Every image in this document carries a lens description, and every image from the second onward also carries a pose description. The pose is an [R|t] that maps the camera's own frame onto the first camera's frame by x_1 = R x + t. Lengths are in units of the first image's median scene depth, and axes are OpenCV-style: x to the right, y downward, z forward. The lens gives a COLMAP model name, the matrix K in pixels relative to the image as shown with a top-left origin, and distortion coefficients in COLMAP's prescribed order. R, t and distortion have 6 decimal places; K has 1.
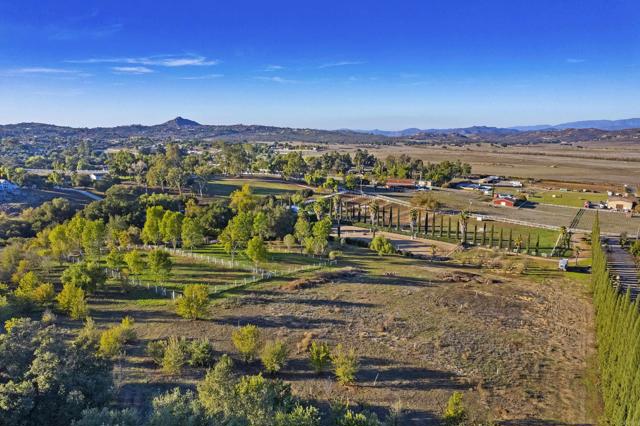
lens RADIAL K [[407.0, 0, 320.0], [0, 407.0, 213.0], [0, 0, 1]] dist [-0.027671, 0.001682]
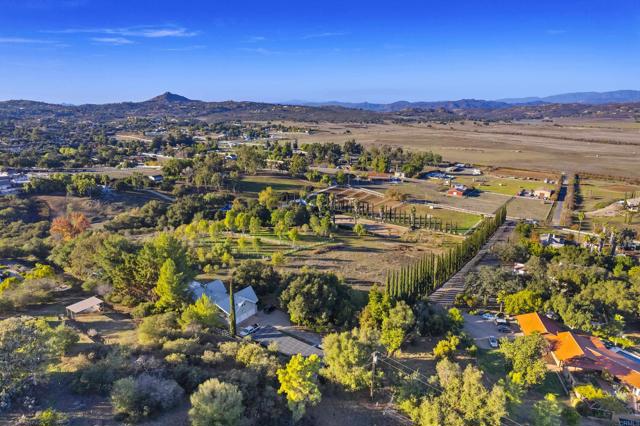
lens RADIAL K [[407.0, 0, 320.0], [0, 407.0, 213.0], [0, 0, 1]] dist [-0.027671, 0.001682]
pose [[0.999651, -0.009369, 0.024709, -0.025620], [0.007732, 0.997820, 0.065536, -0.047138], [-0.025269, -0.065322, 0.997544, -0.315557]]
